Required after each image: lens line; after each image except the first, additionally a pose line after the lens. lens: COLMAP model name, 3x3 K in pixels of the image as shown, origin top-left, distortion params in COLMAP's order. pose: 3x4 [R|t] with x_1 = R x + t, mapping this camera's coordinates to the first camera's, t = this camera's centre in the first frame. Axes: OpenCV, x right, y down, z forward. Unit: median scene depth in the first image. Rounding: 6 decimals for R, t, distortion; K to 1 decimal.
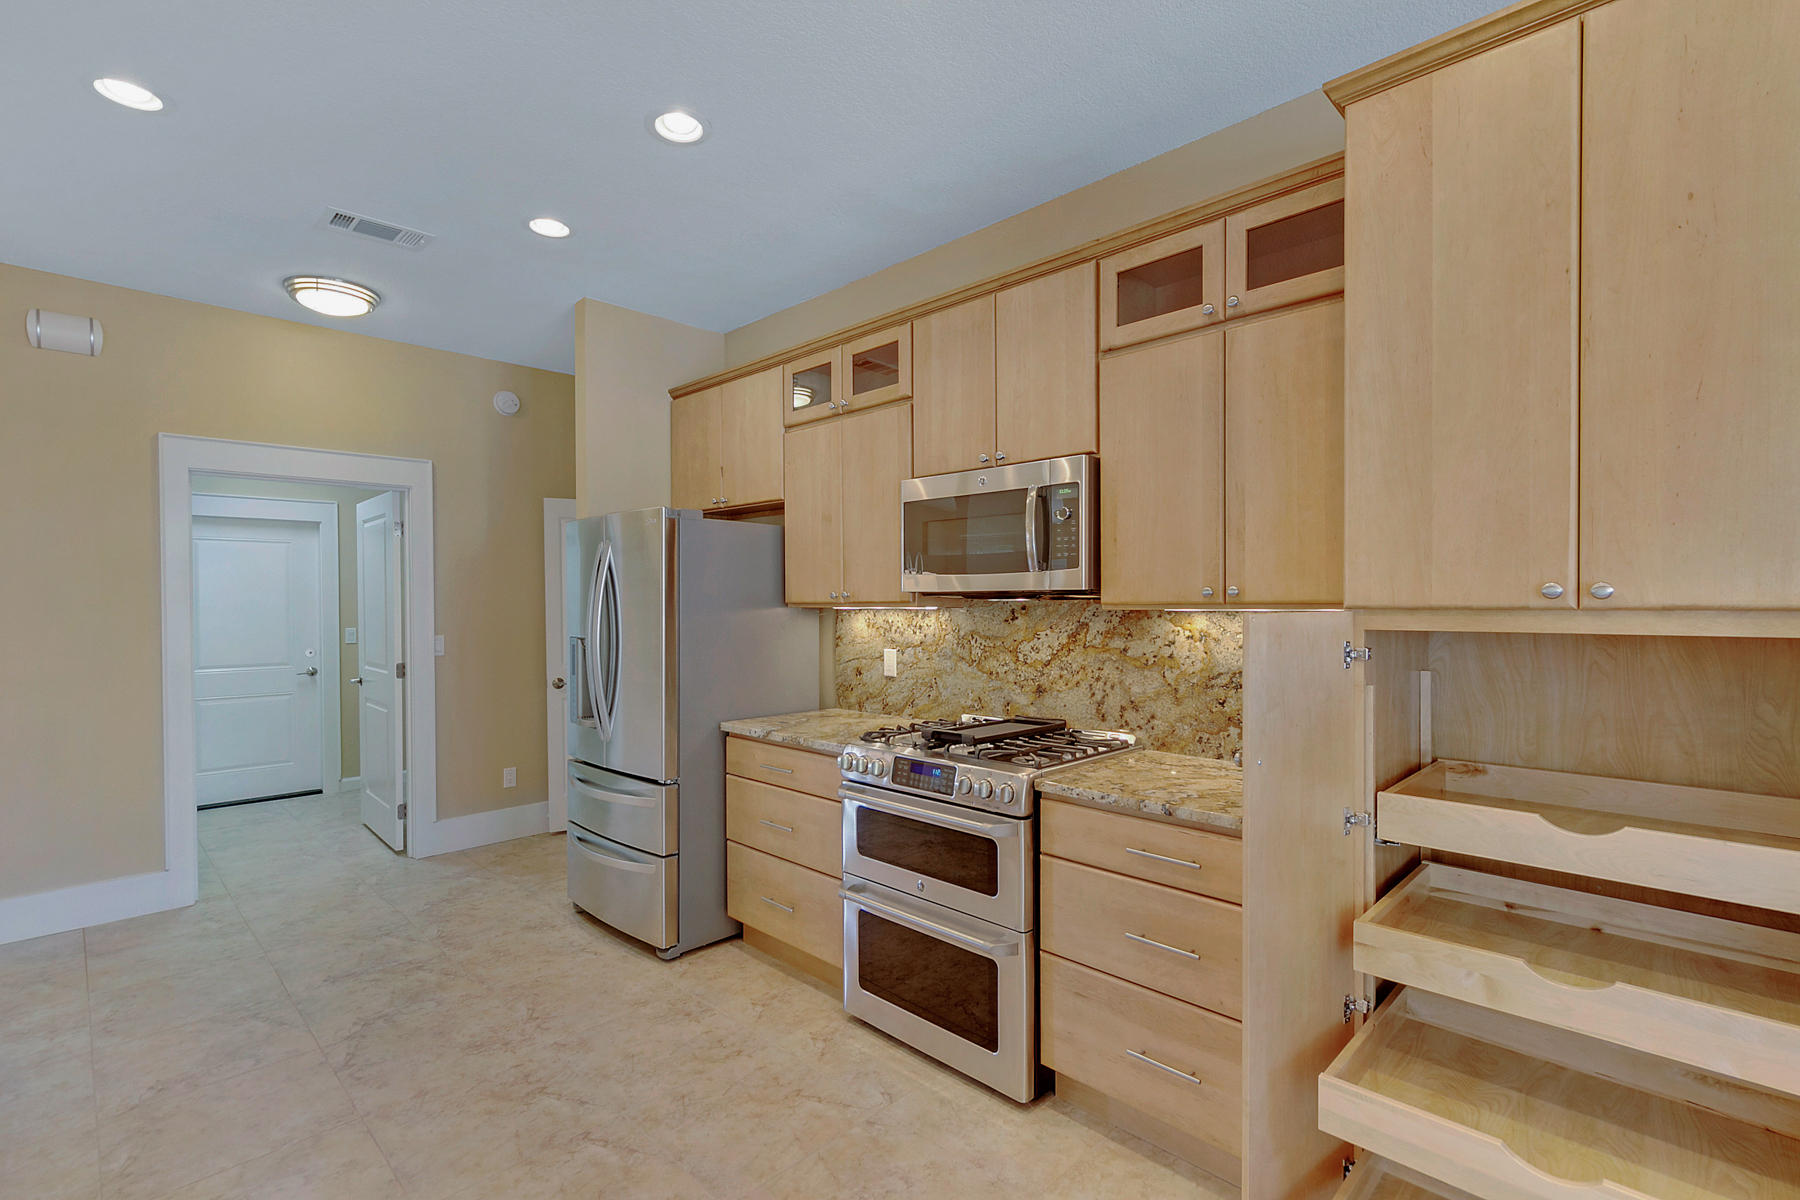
lens RADIAL K [[819.3, 0, 897.7], [0, 819.3, 608.0], [0, 0, 1]] dist [0.001286, 0.000367]
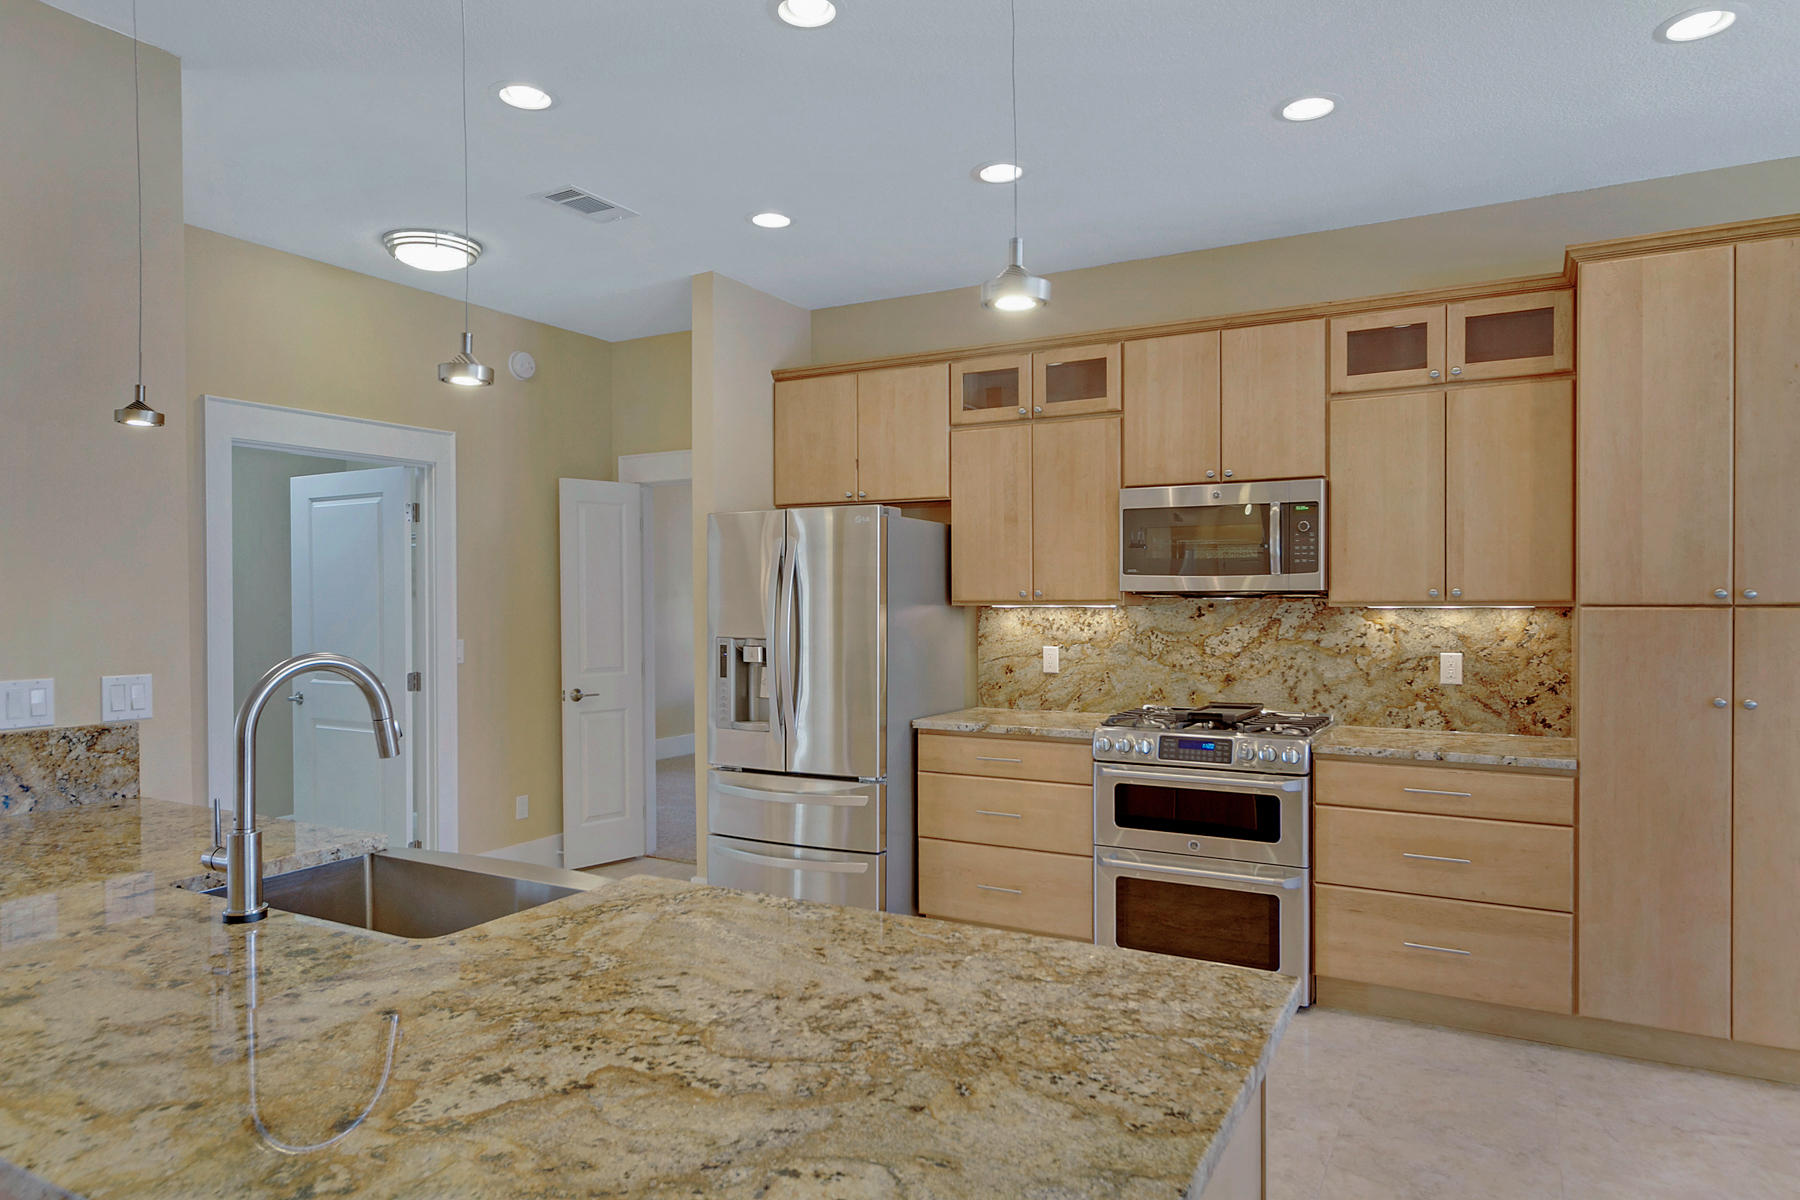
lens RADIAL K [[1102.6, 0, 892.4], [0, 1102.6, 603.6], [0, 0, 1]] dist [0.000336, -0.000025]
pose [[0.964598, 0.000794, 0.263723, -0.668883], [0.000536, 0.999988, -0.004970, 0.004180], [-0.263724, 0.004936, 0.964586, -0.332108]]
